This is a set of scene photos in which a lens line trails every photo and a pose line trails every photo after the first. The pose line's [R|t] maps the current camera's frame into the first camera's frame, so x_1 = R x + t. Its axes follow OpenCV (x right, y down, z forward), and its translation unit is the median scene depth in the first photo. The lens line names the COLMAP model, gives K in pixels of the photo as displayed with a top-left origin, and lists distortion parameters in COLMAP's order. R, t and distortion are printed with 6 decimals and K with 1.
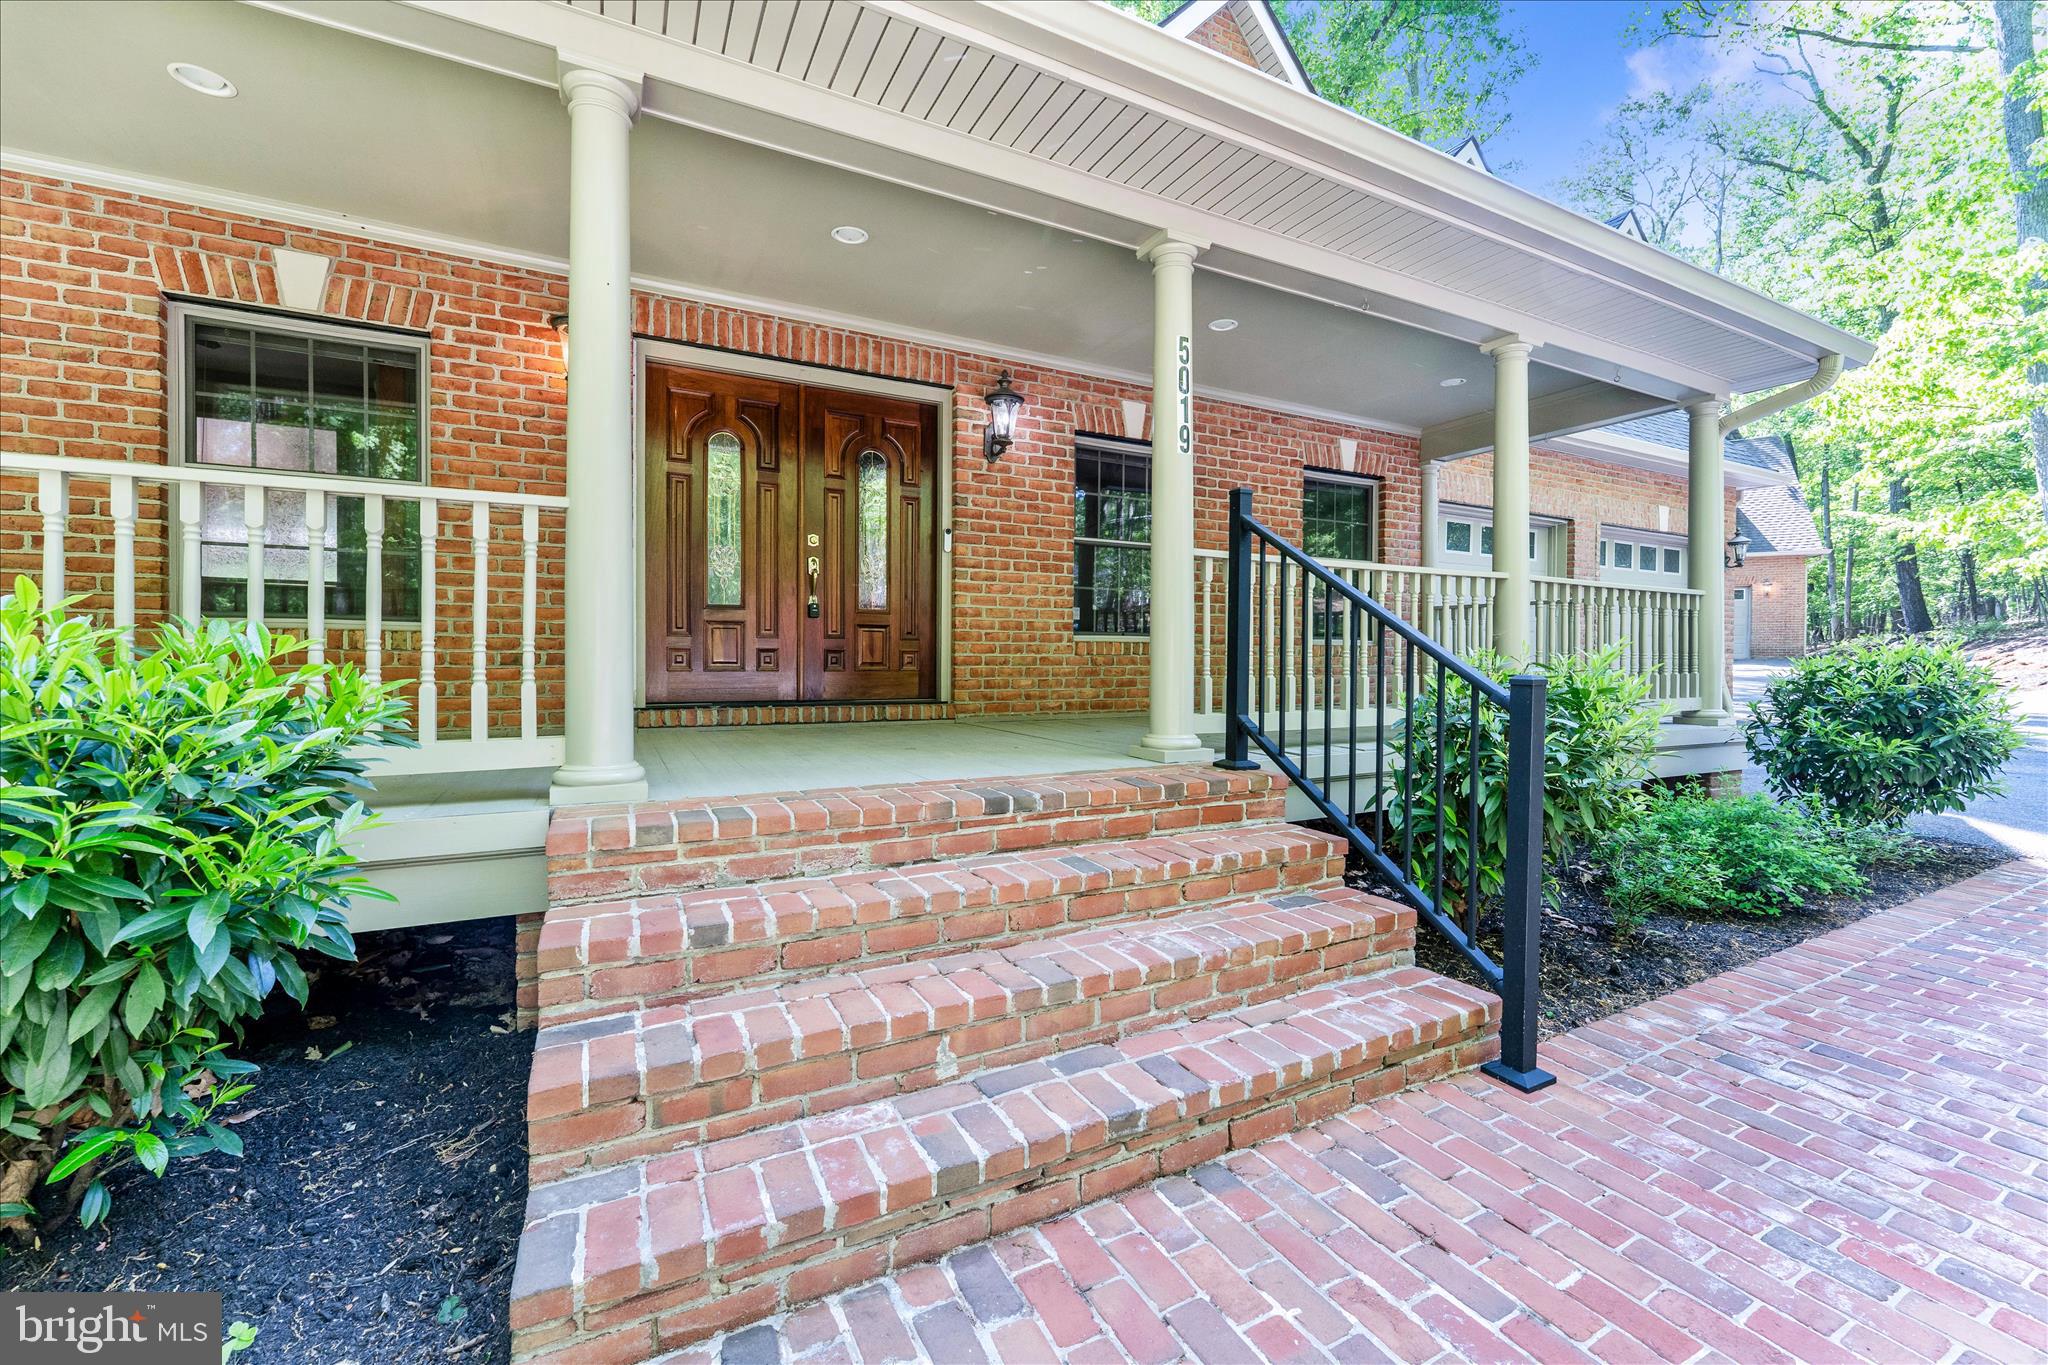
lens RADIAL K [[795.0, 0, 1061.0], [0, 795.0, 656.5], [0, 0, 1]] dist [-0.001782, -0.000461]
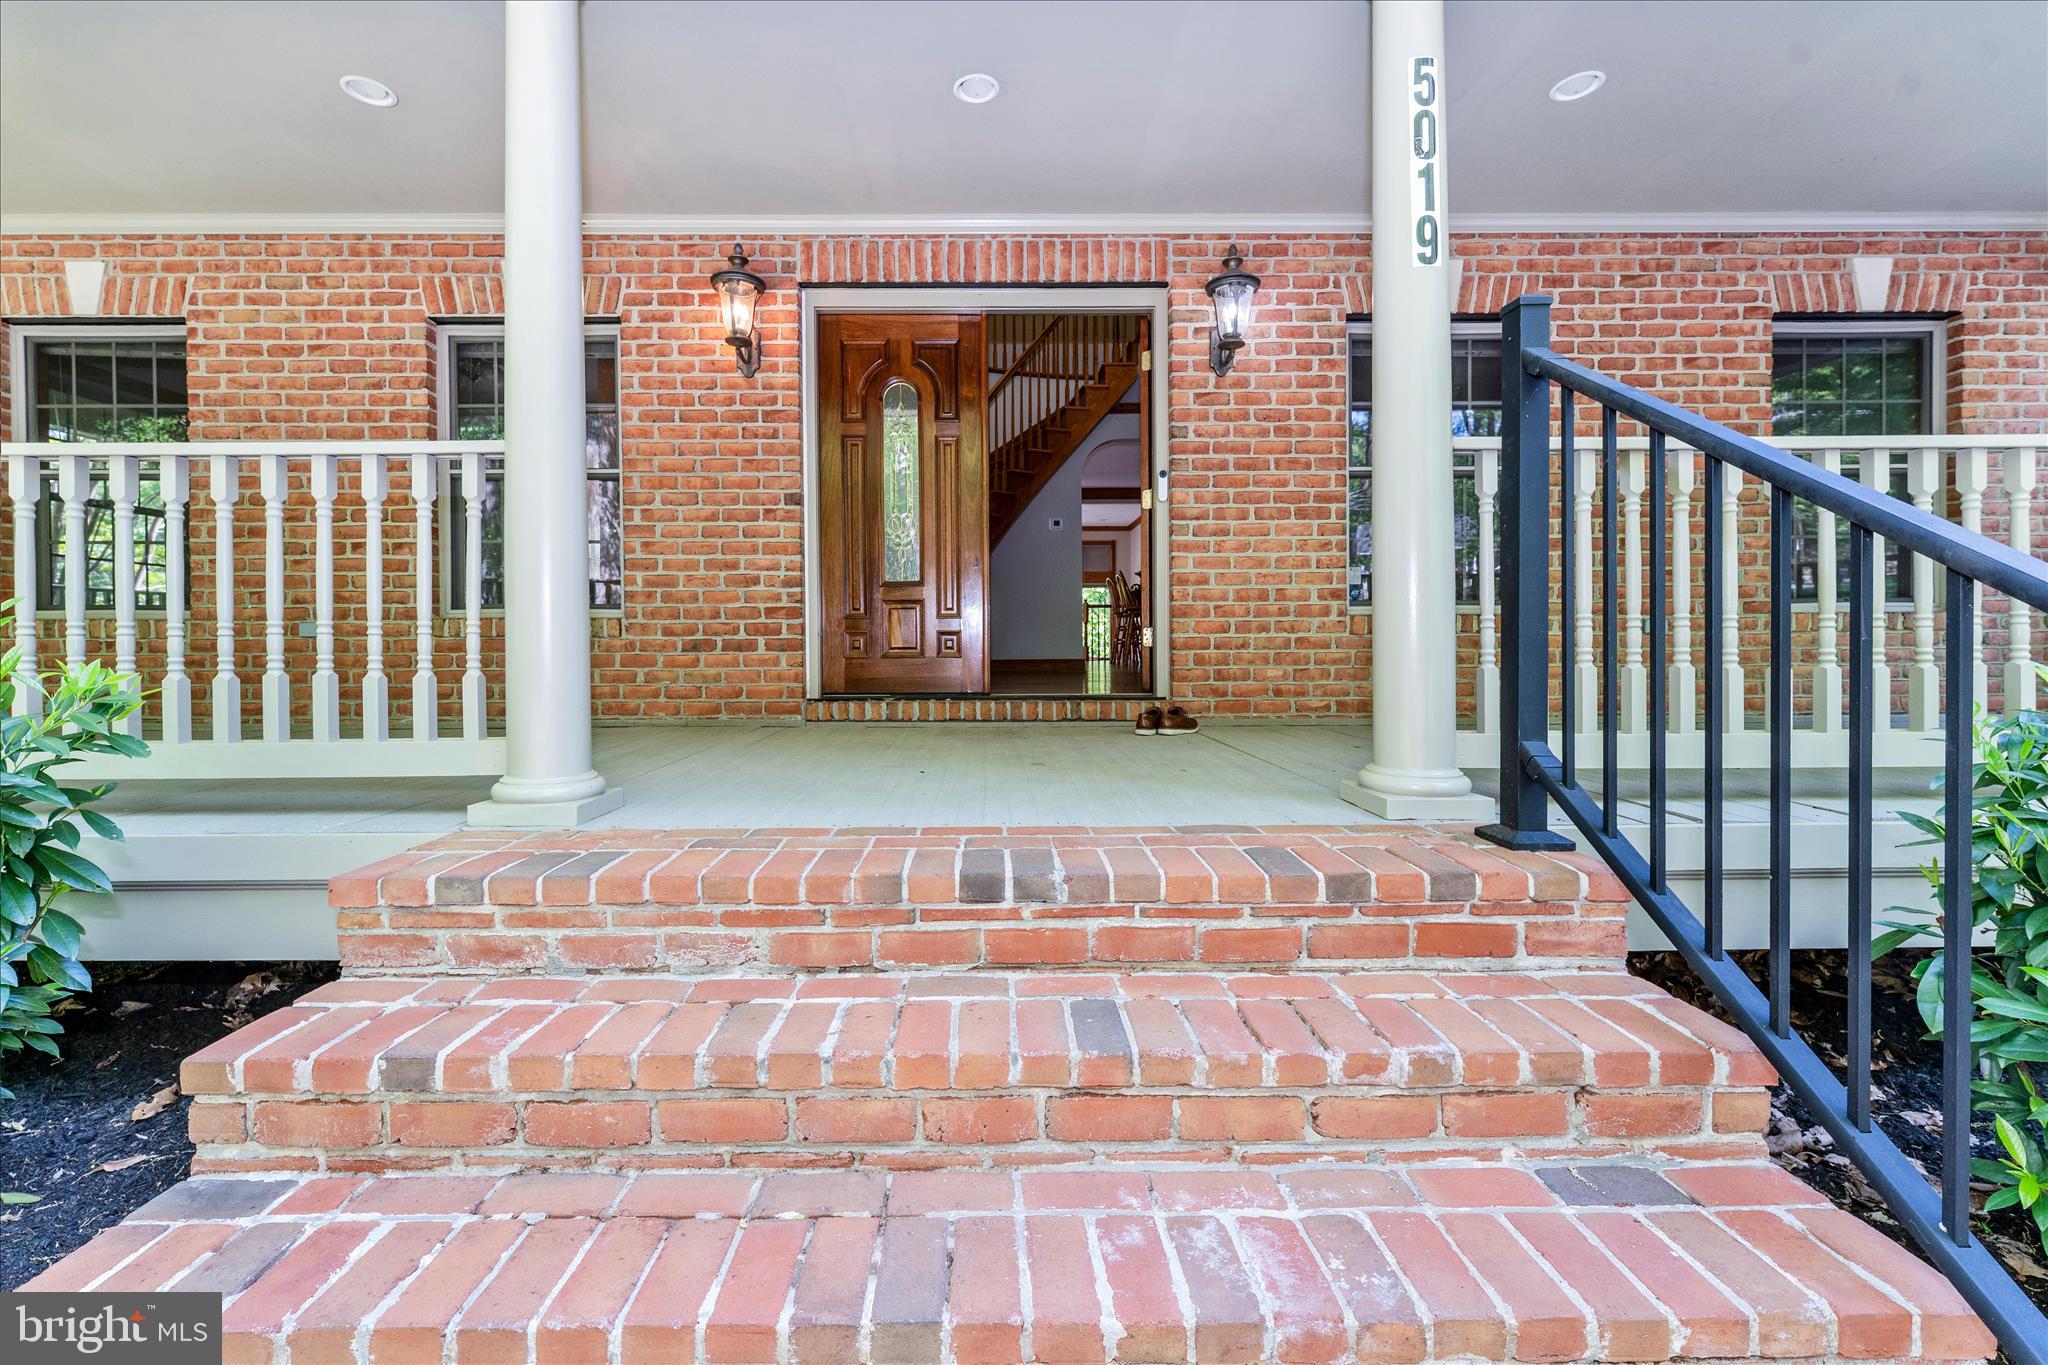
lens RADIAL K [[861.8, 0, 1017.2], [0, 861.8, 643.5], [0, 0, 1]] dist [-0.000536, 0.000260]
pose [[0.896051, -0.008648, -0.443867, 0.138109], [0.009307, 0.999956, -0.000694, 0.006261], [0.443854, -0.003509, 0.896092, 0.277576]]
